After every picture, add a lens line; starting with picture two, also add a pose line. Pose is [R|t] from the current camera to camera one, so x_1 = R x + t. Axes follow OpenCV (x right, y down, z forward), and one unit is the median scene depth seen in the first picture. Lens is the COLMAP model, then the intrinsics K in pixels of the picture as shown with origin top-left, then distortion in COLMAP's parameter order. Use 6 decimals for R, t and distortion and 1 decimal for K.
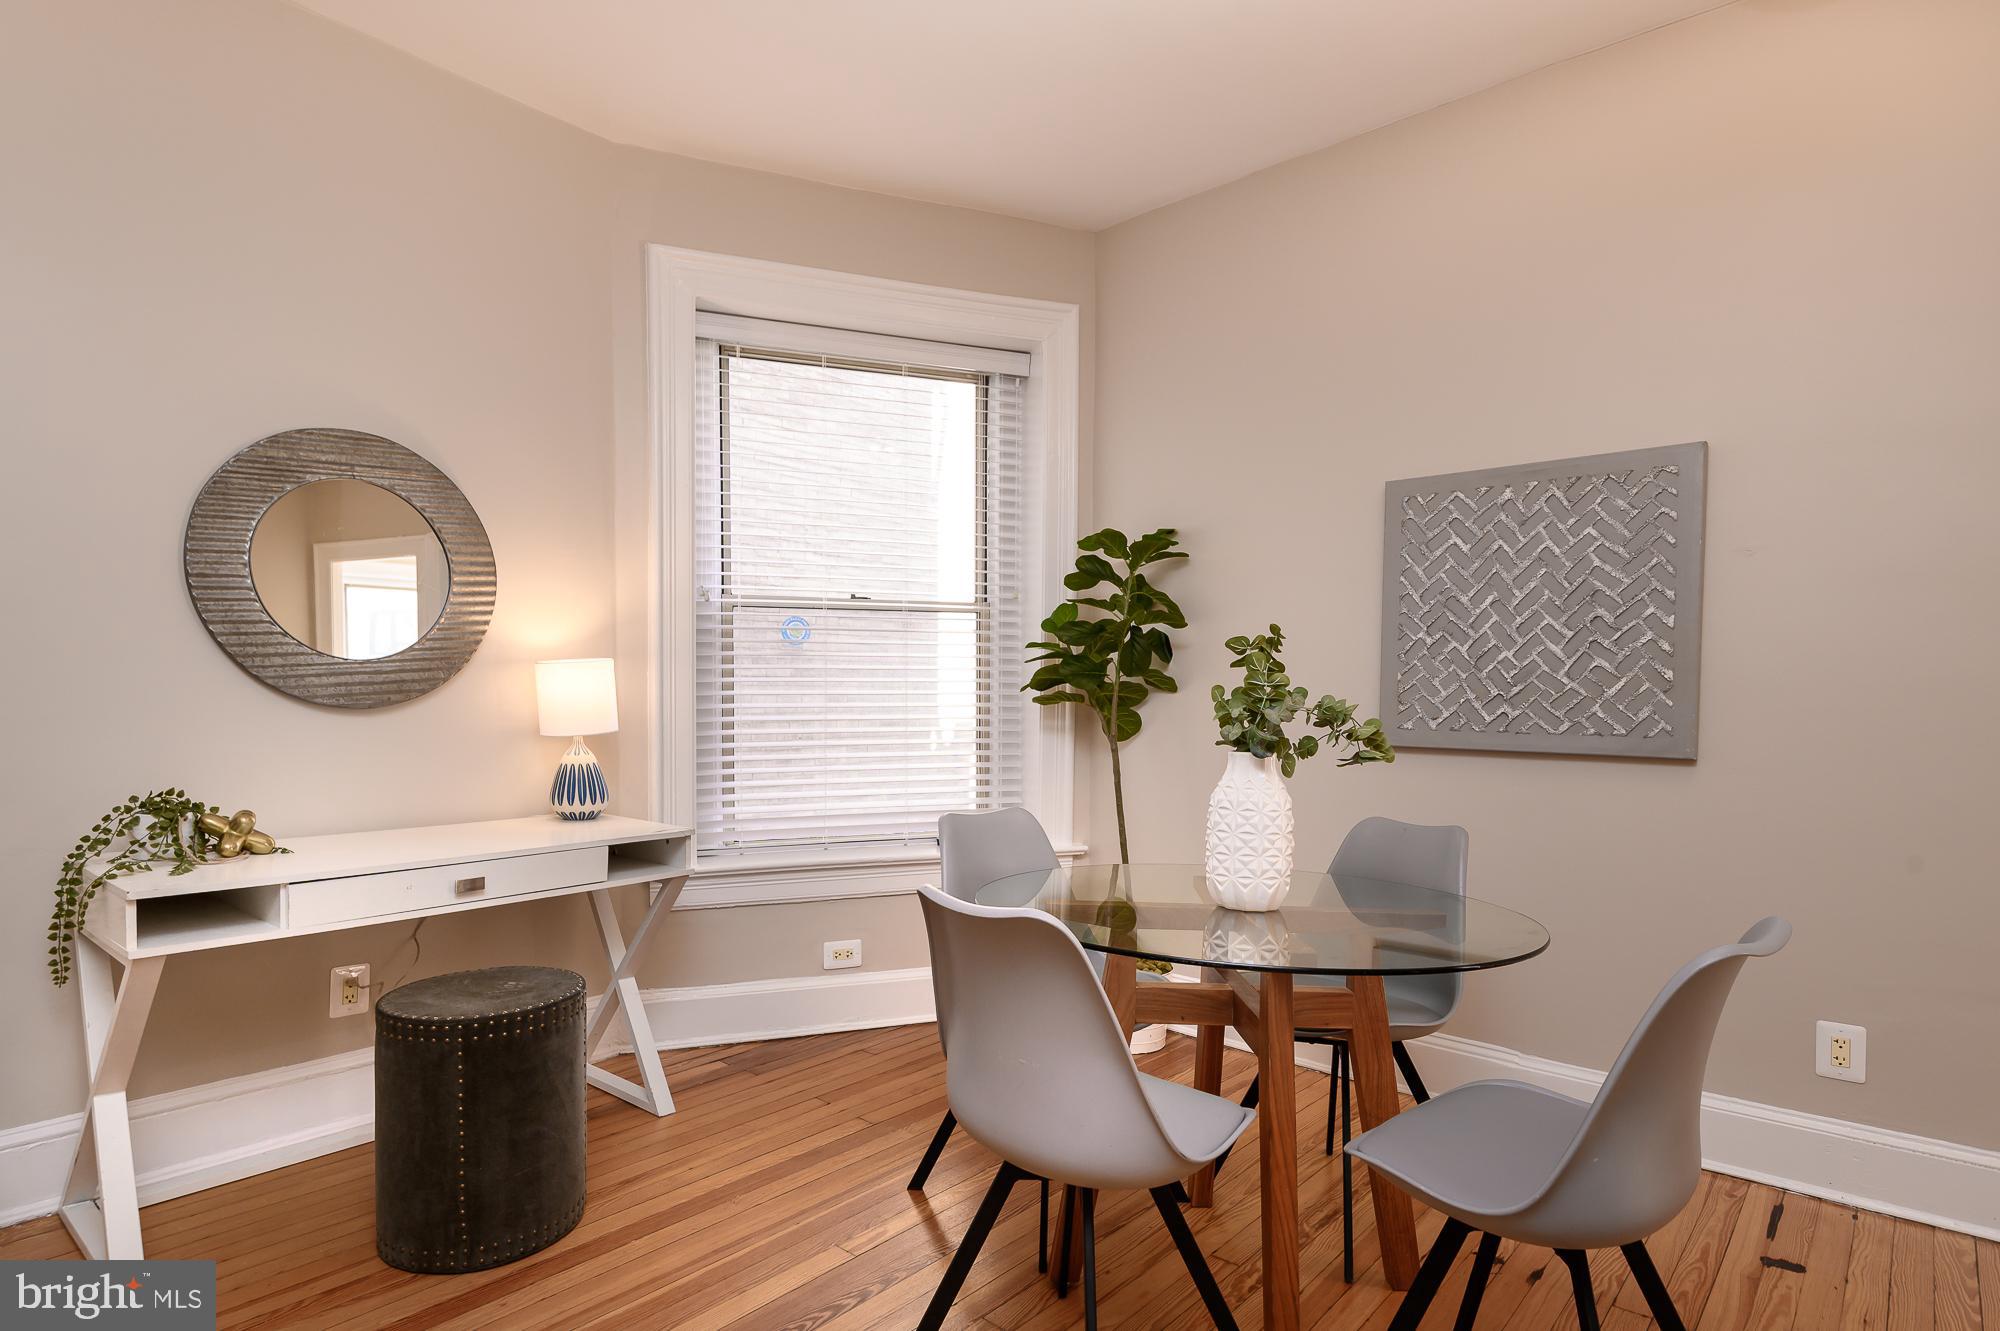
lens RADIAL K [[1053.5, 0, 1016.7], [0, 1053.5, 714.8], [0, 0, 1]] dist [0.007799, -0.001255]
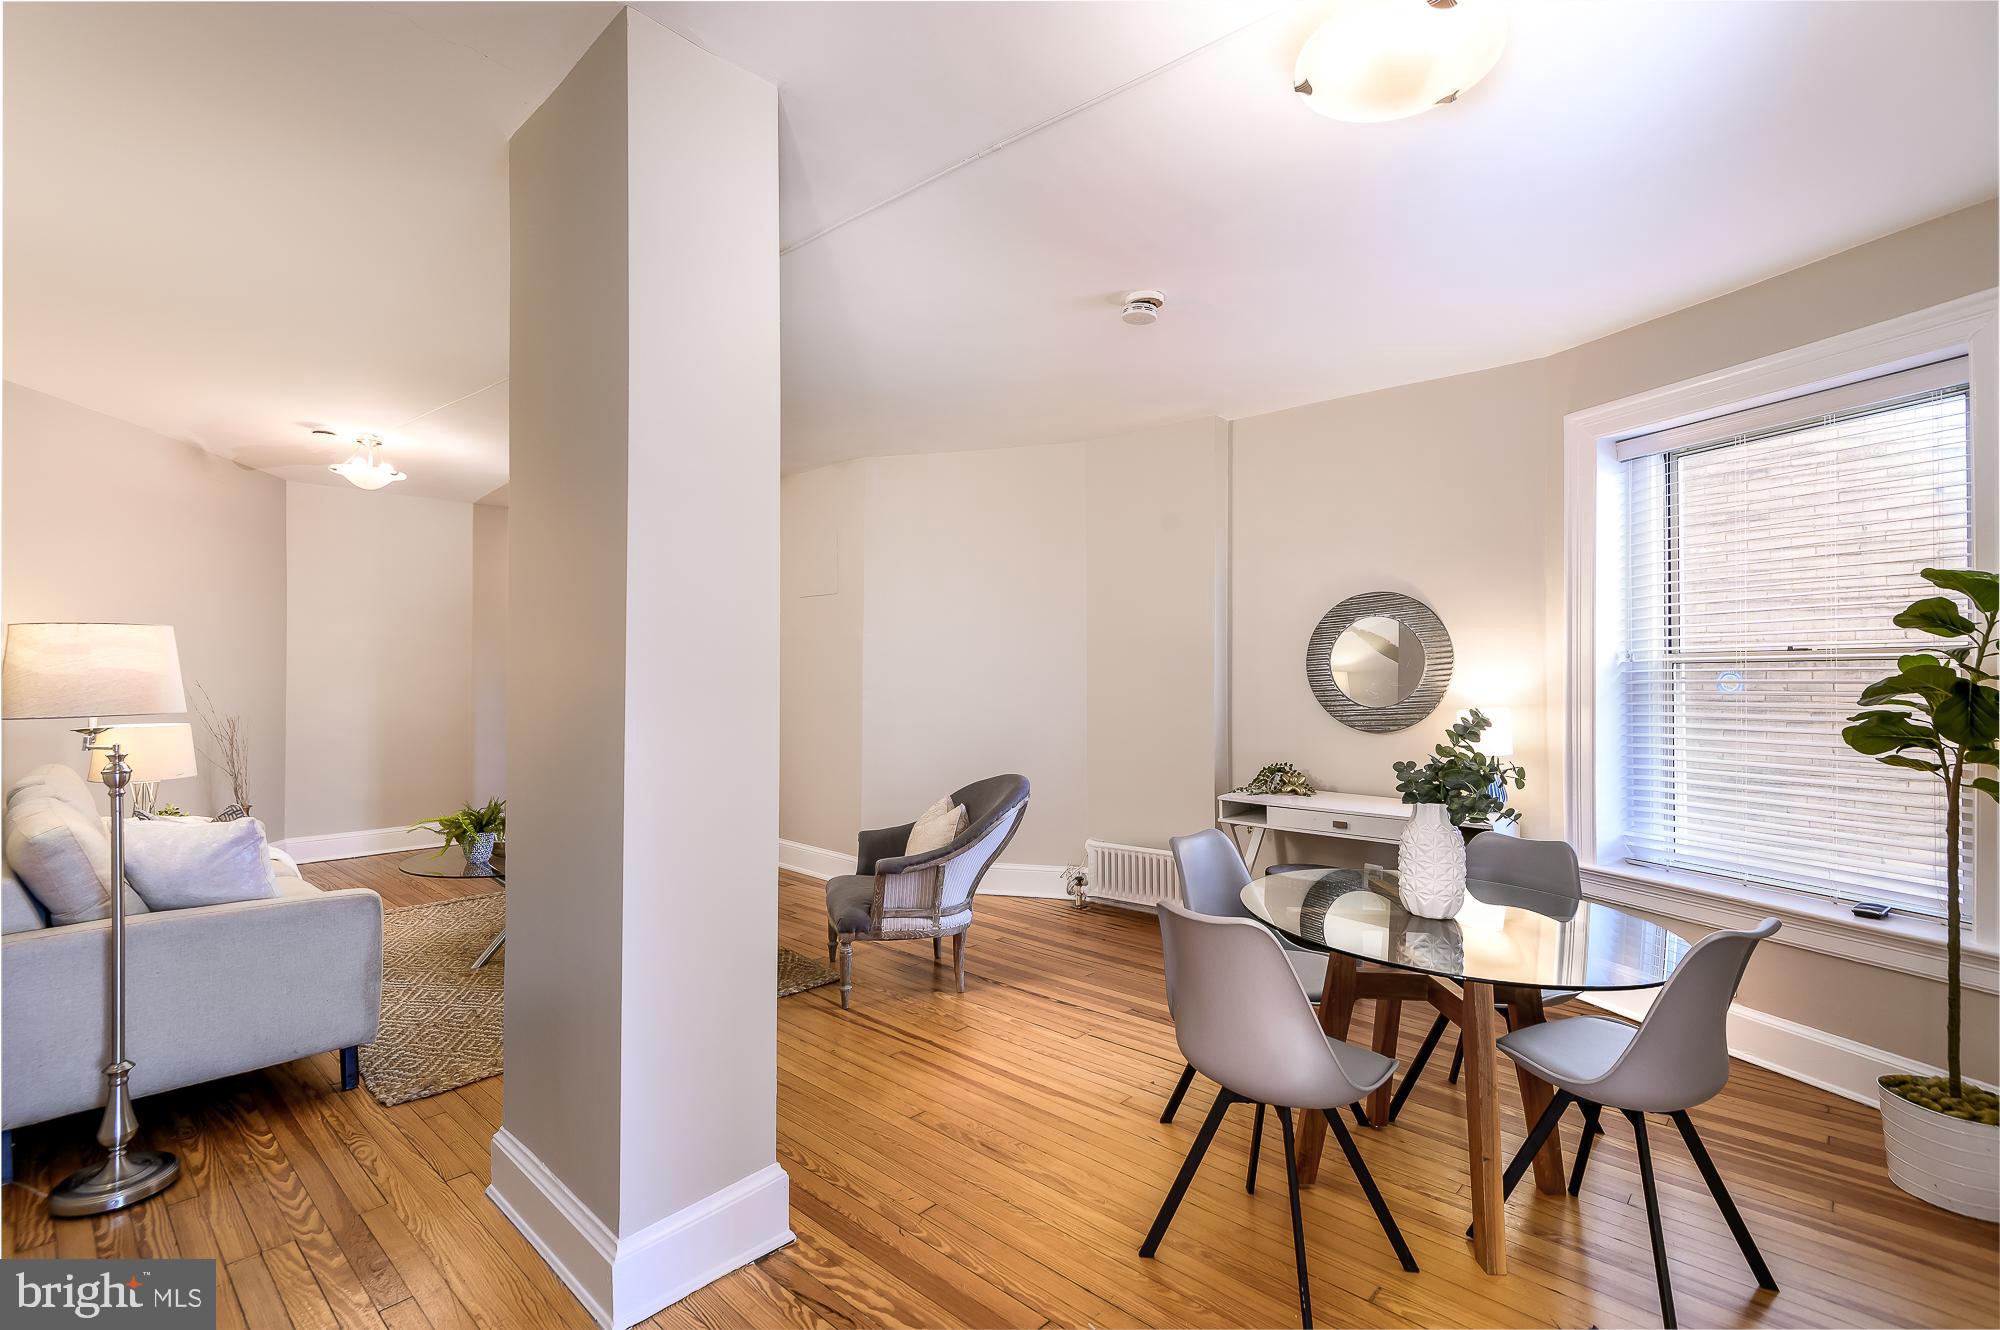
lens RADIAL K [[923.9, 0, 1001.5], [0, 923.9, 664.6], [0, 0, 1]] dist [0.010122, -0.002624]
pose [[-0.018947, -0.016754, -0.999680, 1.000491], [-0.024425, 0.999569, -0.016289, -0.079917], [0.999522, 0.024109, -0.019348, 0.303635]]
